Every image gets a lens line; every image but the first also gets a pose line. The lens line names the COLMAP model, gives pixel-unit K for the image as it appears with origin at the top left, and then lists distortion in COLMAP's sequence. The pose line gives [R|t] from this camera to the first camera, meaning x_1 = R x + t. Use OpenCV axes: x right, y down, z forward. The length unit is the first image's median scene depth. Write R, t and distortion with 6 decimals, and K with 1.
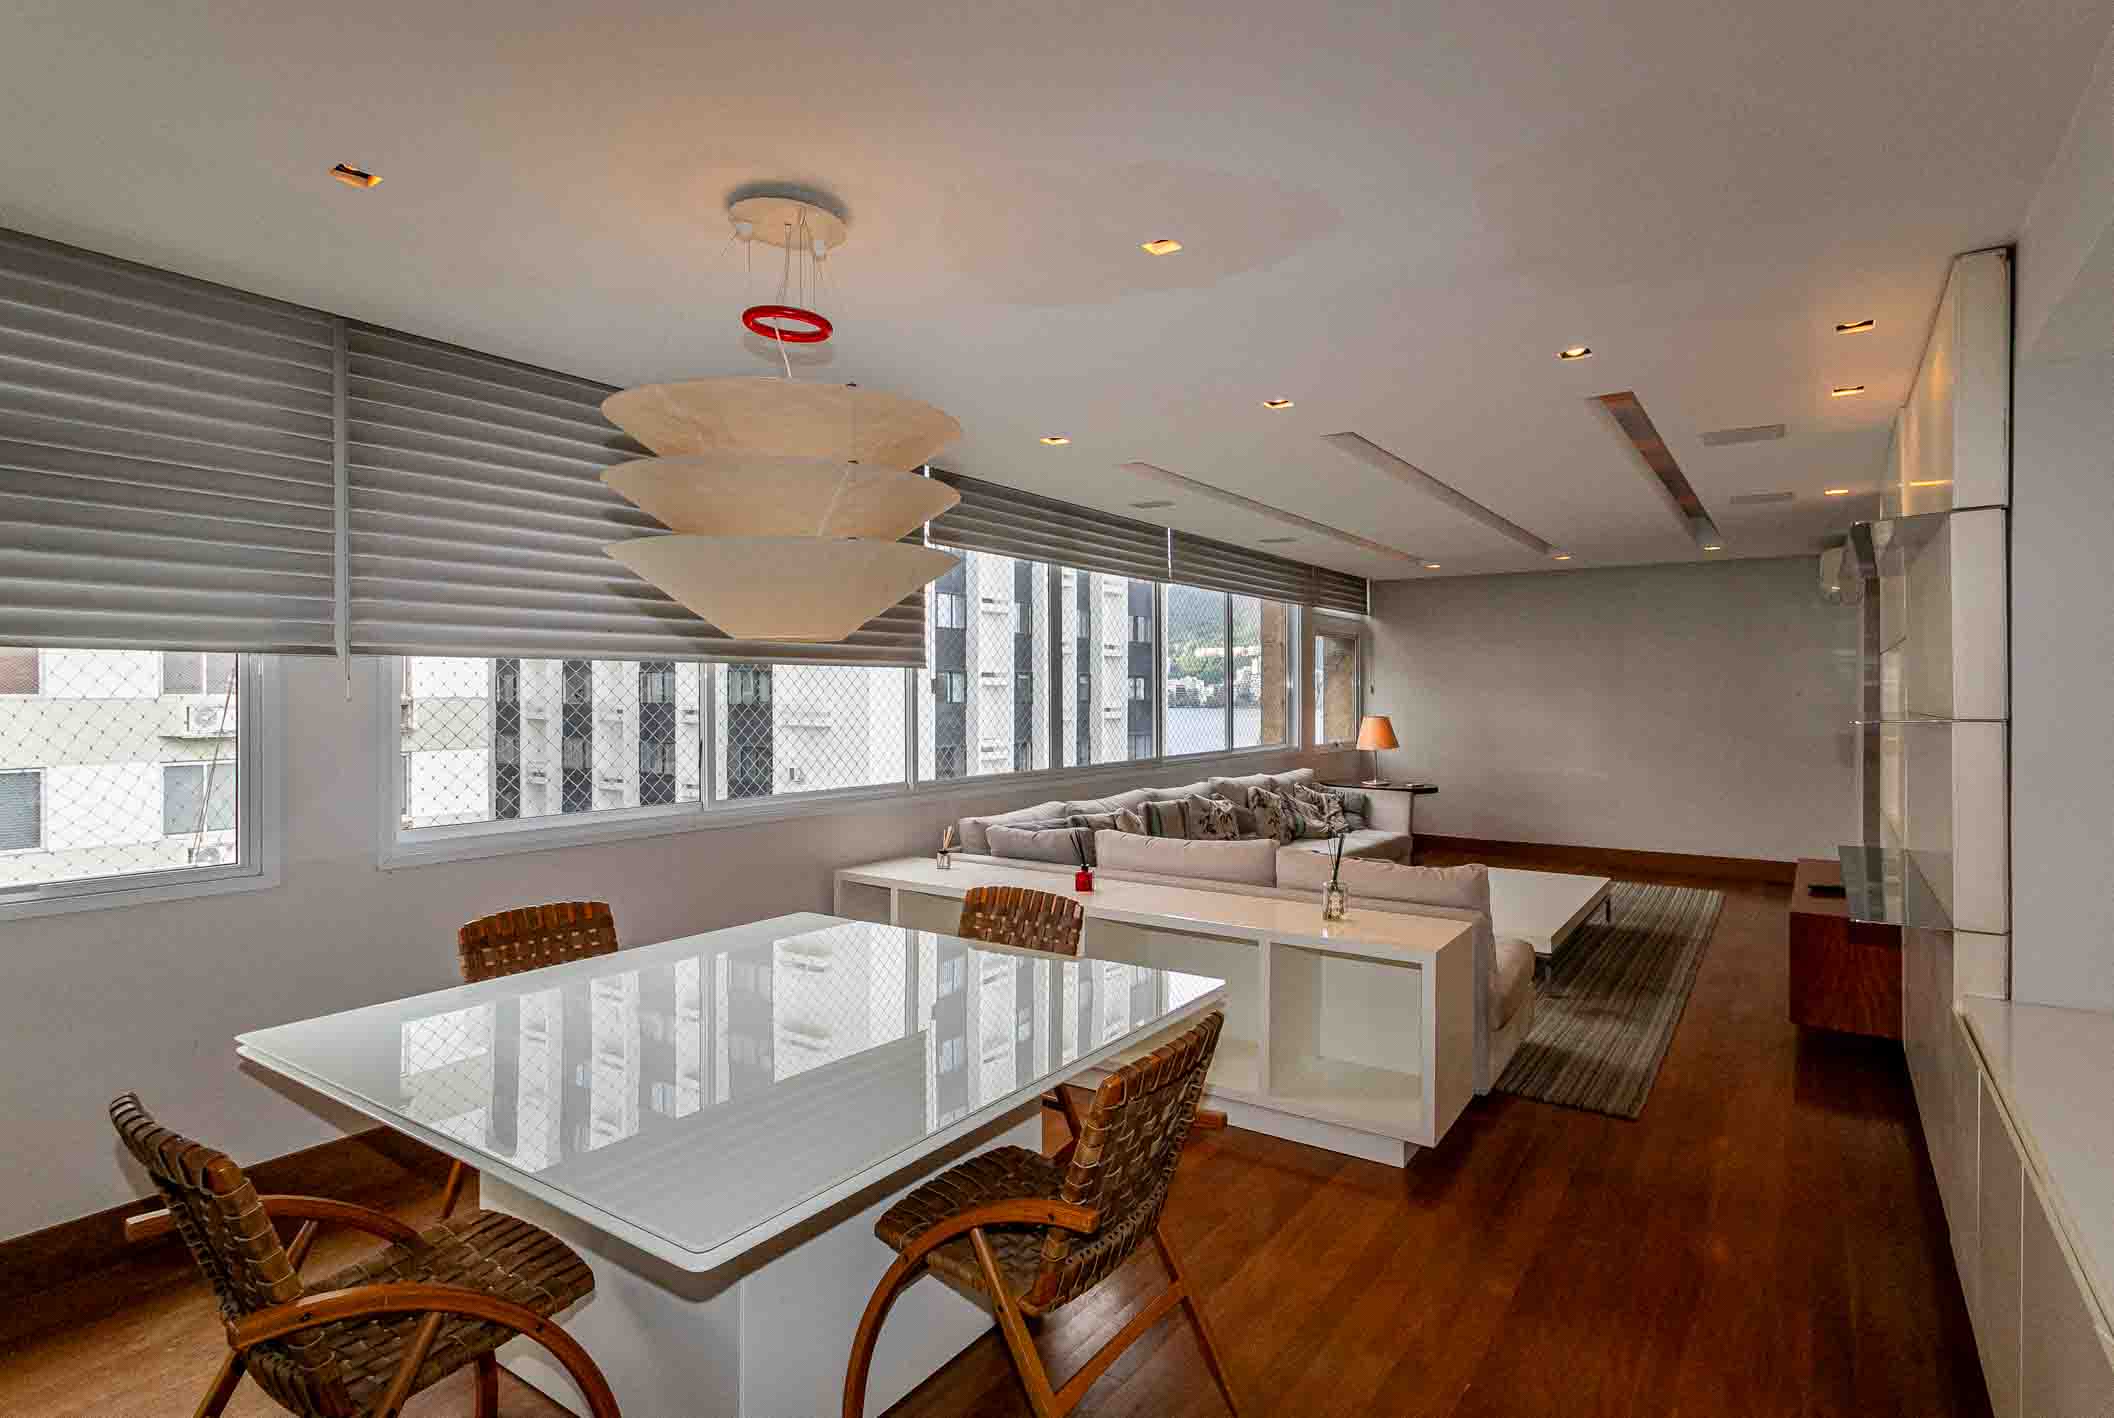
lens RADIAL K [[1040.5, 0, 1062.2], [0, 1040.5, 703.9], [0, 0, 1]] dist [0.003588, 0.000777]
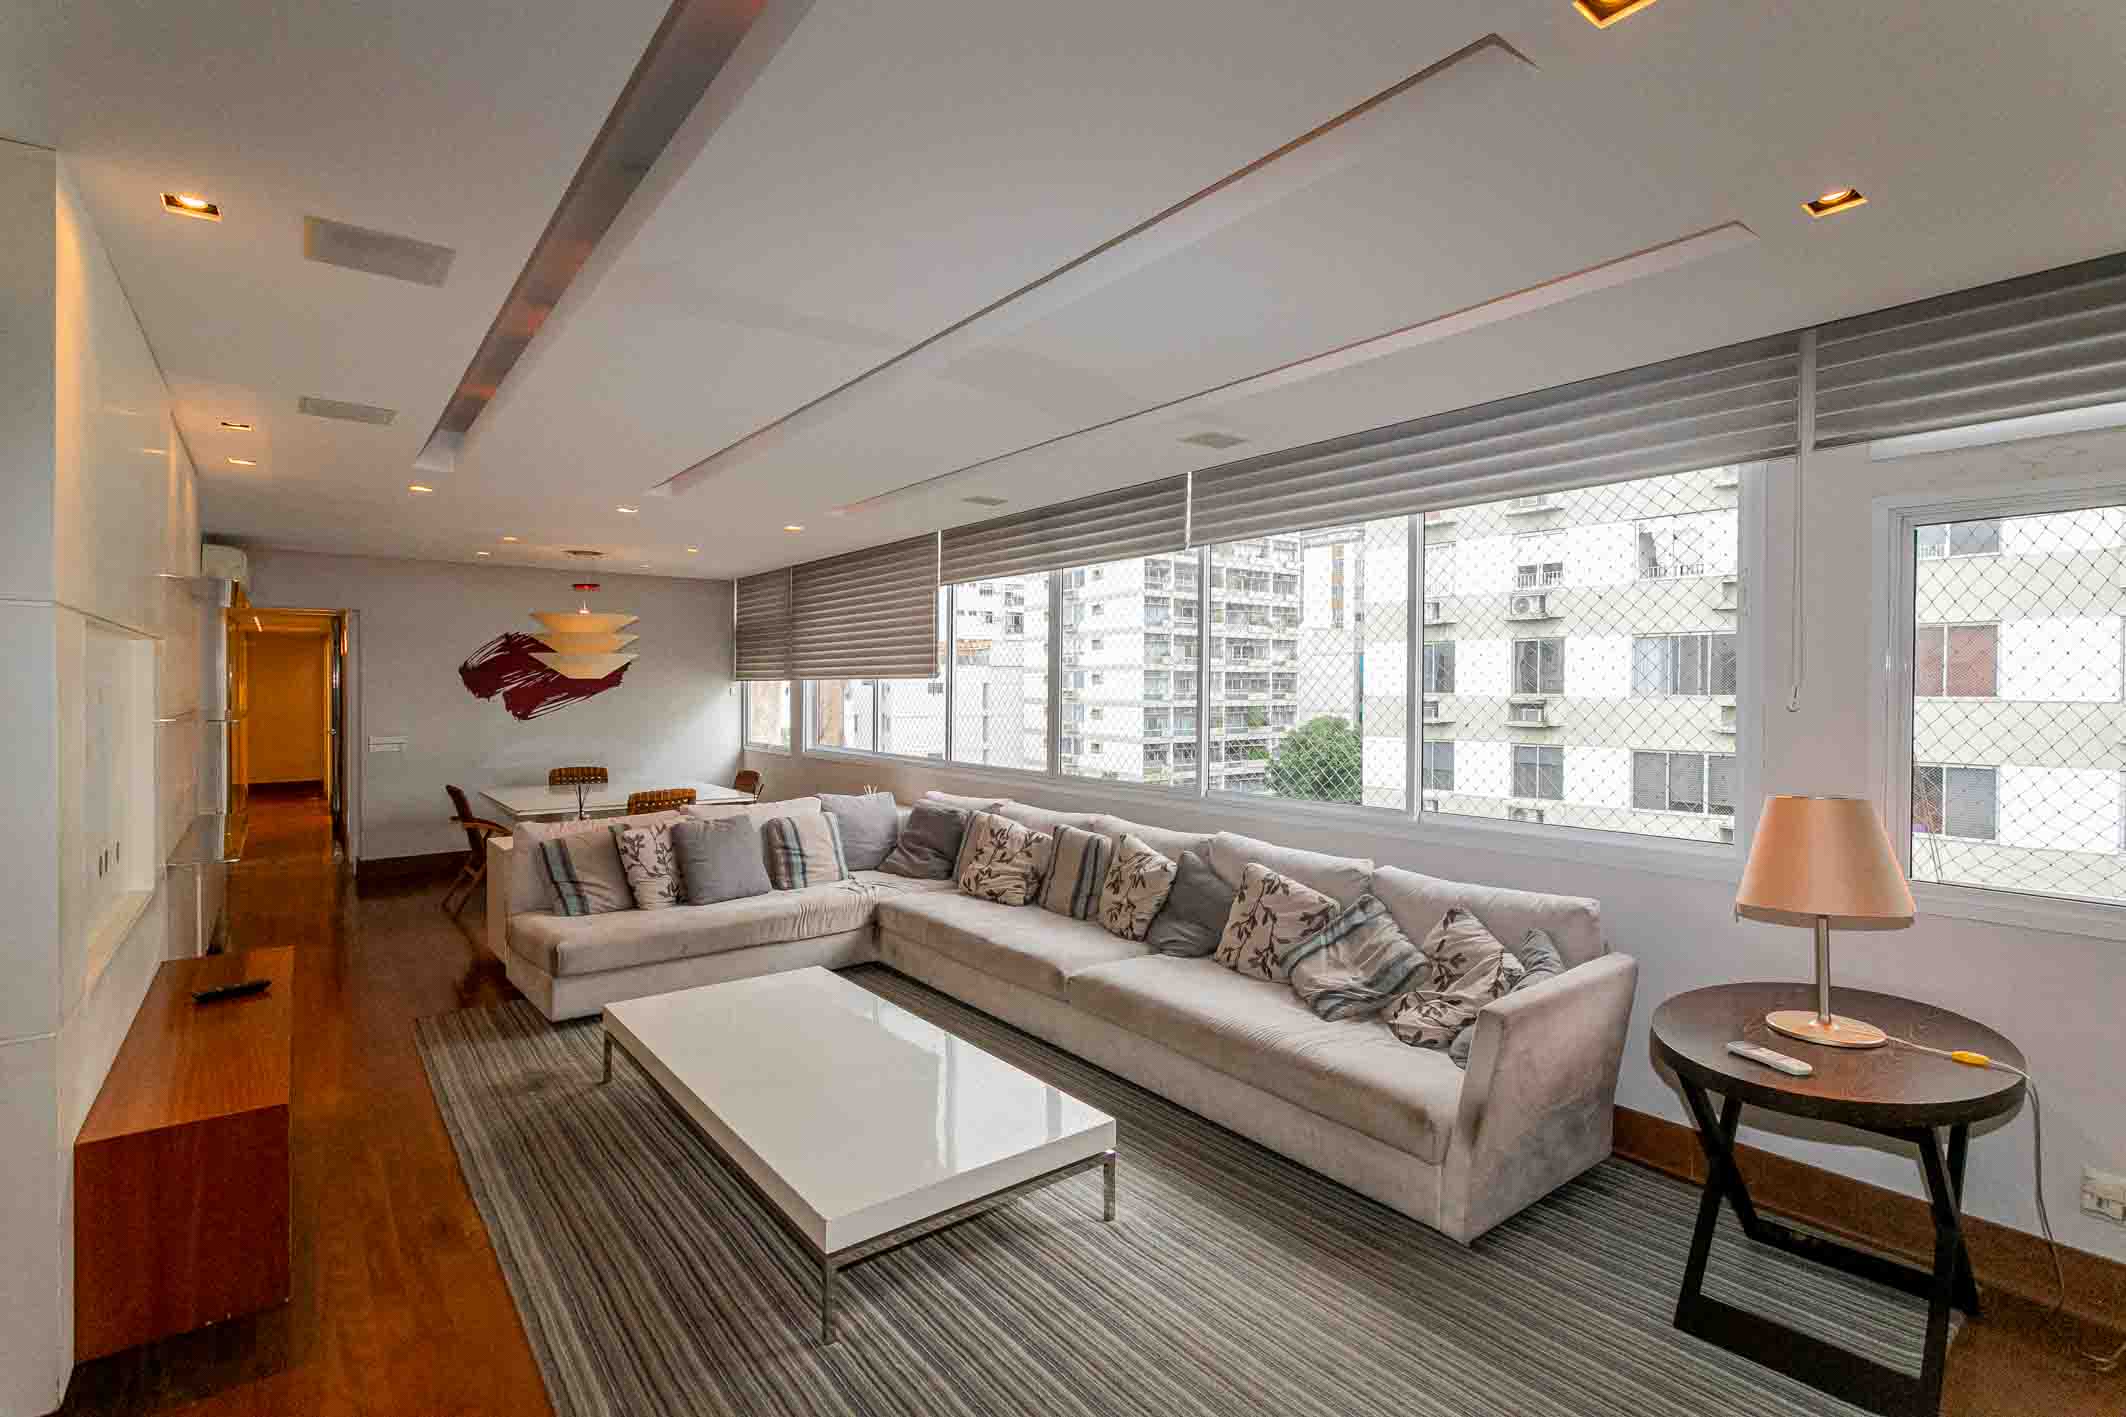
lens RADIAL K [[1007.6, 0, 1065.8], [0, 1007.6, 703.3], [0, 0, 1]] dist [0.002761, 0.001686]
pose [[-0.284922, 0.012758, -0.958466, 1.141059], [-0.013602, 0.999757, 0.017351, -0.027152], [0.958454, 0.017981, -0.284679, 1.602732]]
